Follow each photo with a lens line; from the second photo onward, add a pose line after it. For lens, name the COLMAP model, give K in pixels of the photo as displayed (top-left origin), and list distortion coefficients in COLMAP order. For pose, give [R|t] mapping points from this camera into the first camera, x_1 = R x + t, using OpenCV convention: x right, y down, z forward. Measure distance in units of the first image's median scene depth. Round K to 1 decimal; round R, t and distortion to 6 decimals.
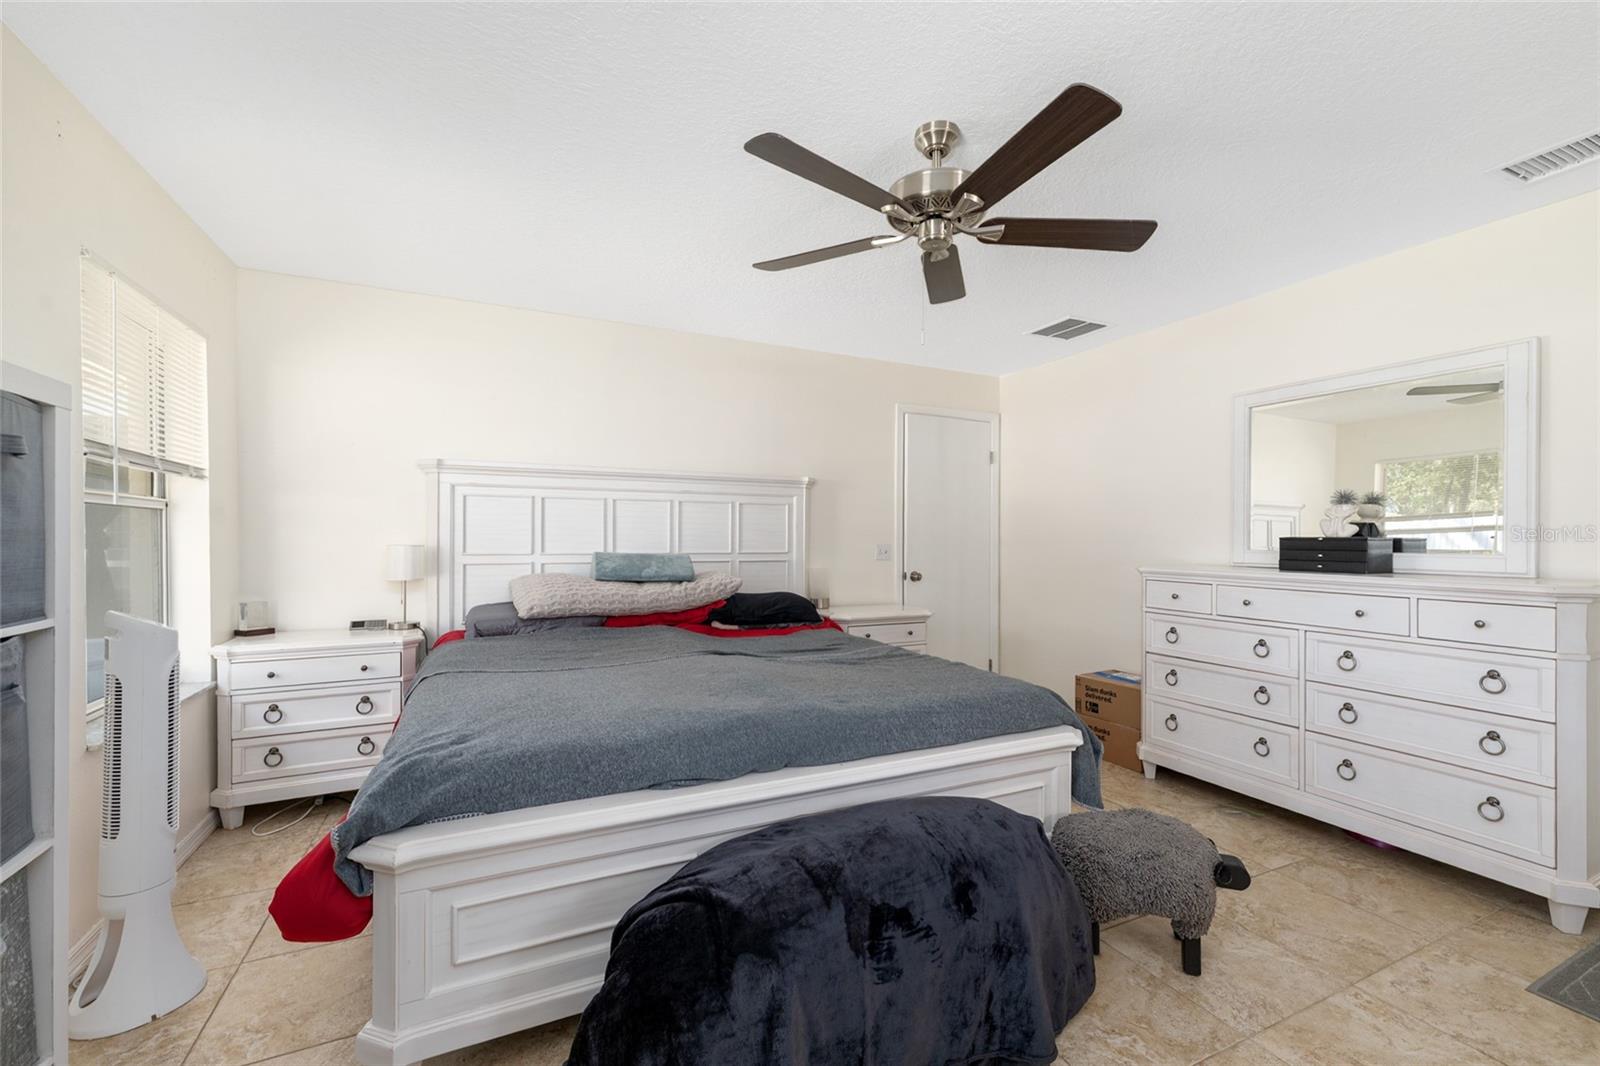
lens RADIAL K [[657.6, 0, 798.0], [0, 657.6, 527.8], [0, 0, 1]] dist [0.001282, 0.000024]
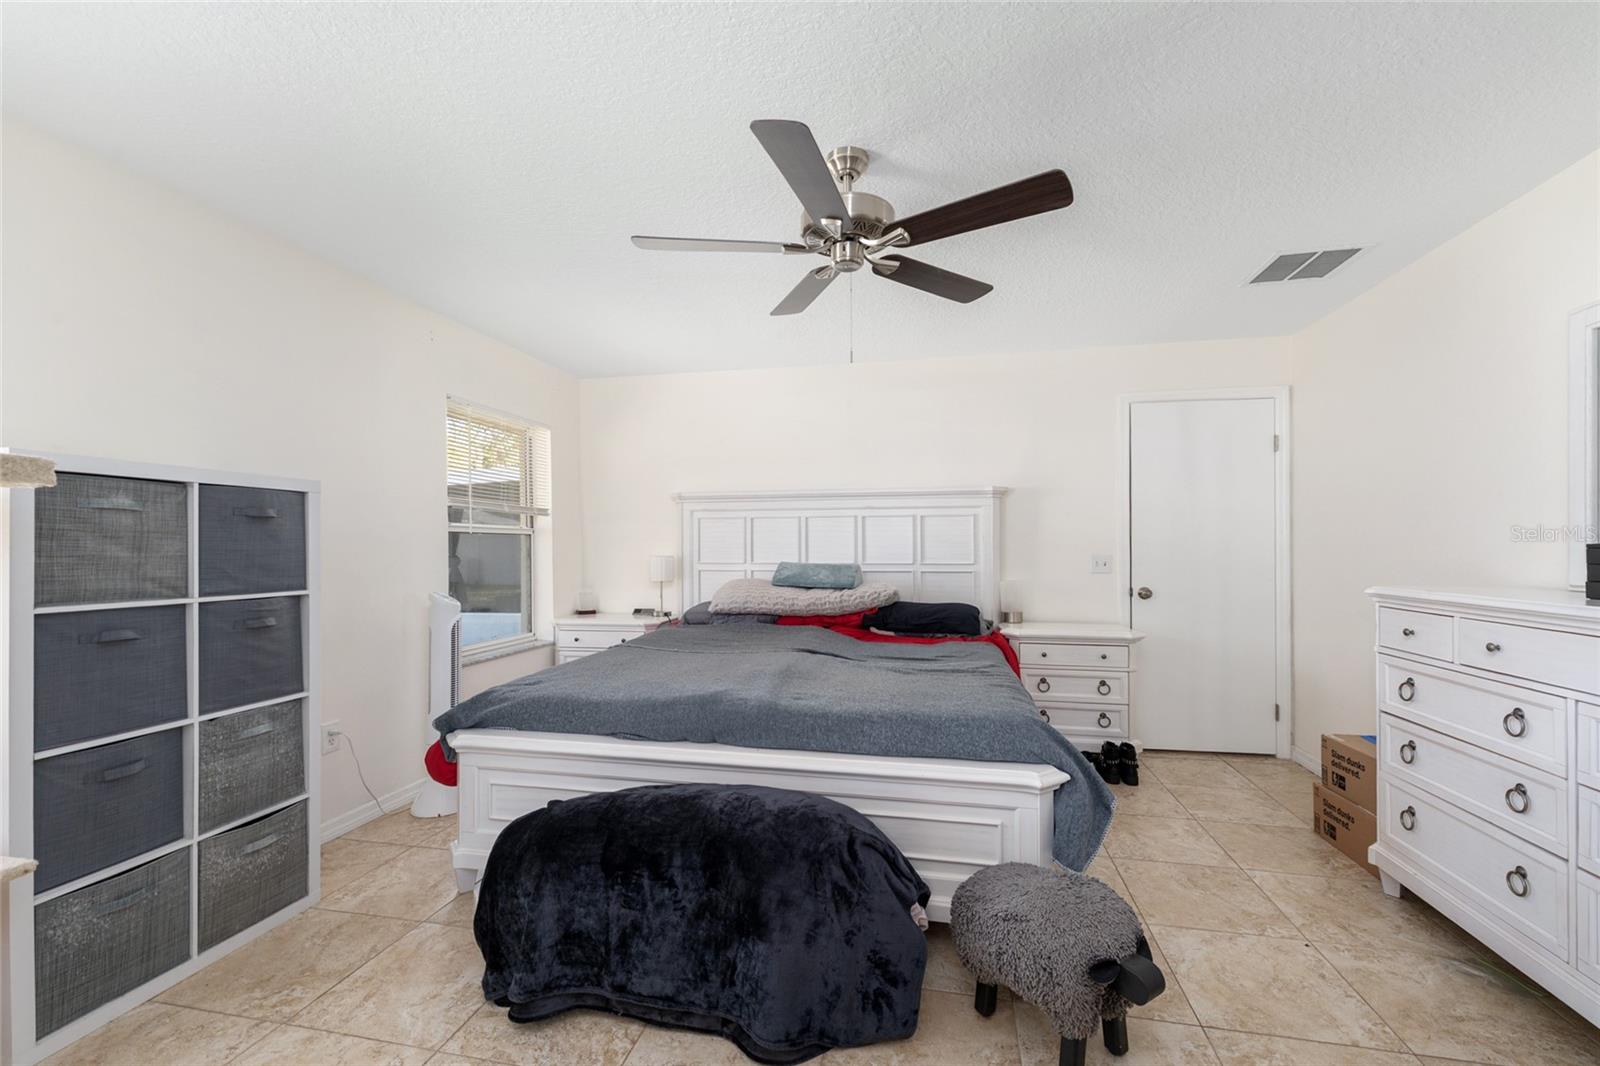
lens RADIAL K [[641.7, 0, 800.0], [0, 641.7, 533.0], [0, 0, 1]] dist [-0.000324, -0.000345]
pose [[0.798370, -0.021110, -0.601797, 0.449193], [0.015334, 0.999774, -0.014728, 0.001792], [0.601972, 0.002530, 0.798514, 0.089205]]
